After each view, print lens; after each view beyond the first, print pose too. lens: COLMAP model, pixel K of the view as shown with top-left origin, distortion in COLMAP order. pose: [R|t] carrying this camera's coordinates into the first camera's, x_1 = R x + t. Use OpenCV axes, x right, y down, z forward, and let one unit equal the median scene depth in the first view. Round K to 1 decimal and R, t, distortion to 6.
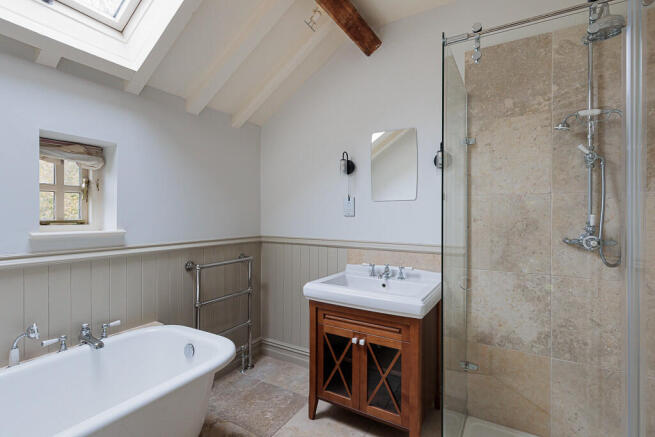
lens RADIAL K [[317.3, 0, 327.3], [0, 317.3, 215.5], [0, 0, 1]] dist [0.021167, -0.000279]
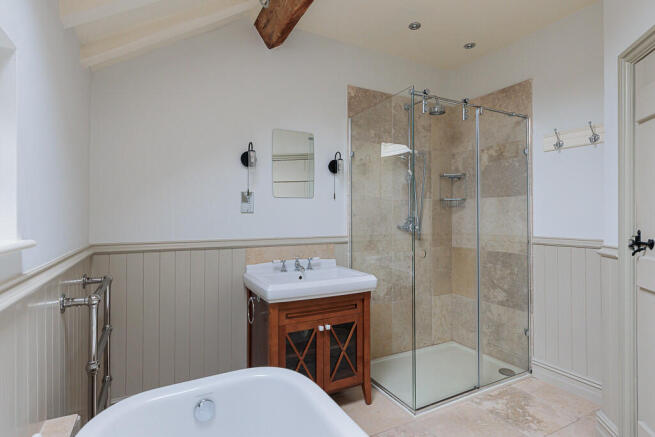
lens RADIAL K [[341.5, 0, 328.1], [0, 341.5, 217.7], [0, 0, 1]] dist [-0.004163, -0.000389]
pose [[0.530379, -0.015231, 0.847624, -0.835045], [0.001621, 0.999855, 0.016952, 0.000757], [-0.847759, -0.007618, 0.530327, 0.358791]]
